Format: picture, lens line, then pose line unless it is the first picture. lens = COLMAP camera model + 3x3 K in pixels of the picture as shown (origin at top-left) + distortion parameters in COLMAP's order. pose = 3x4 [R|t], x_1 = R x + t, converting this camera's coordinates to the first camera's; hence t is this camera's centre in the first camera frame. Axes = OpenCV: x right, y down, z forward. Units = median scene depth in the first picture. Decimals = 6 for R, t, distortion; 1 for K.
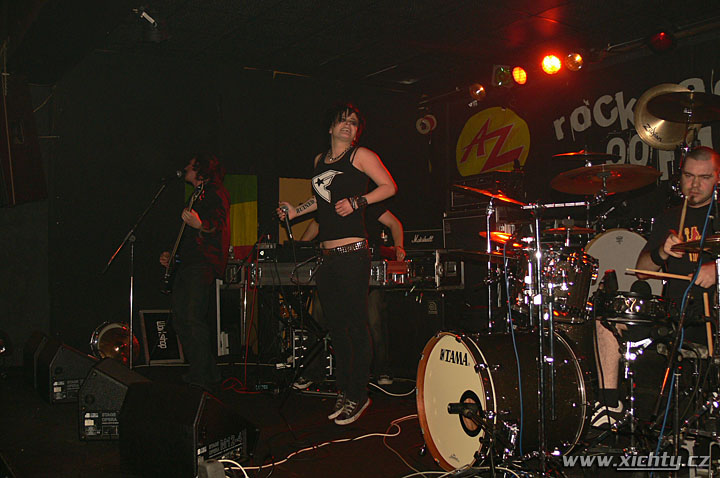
lens RADIAL K [[760.0, 0, 360.0], [0, 760.0, 239.0], [0, 0, 1]] dist [-0.204777, 0.265214]
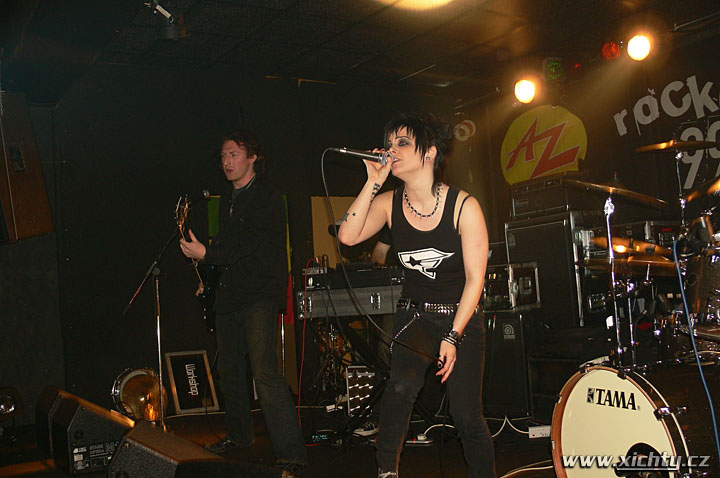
lens RADIAL K [[760.0, 0, 360.0], [0, 760.0, 239.0], [0, 0, 1]] dist [-0.204777, 0.265214]
pose [[0.998327, -0.057288, -0.007873, -0.052381], [0.056994, 0.997812, -0.033513, 0.003813], [0.009776, 0.033008, 0.999407, 0.119660]]
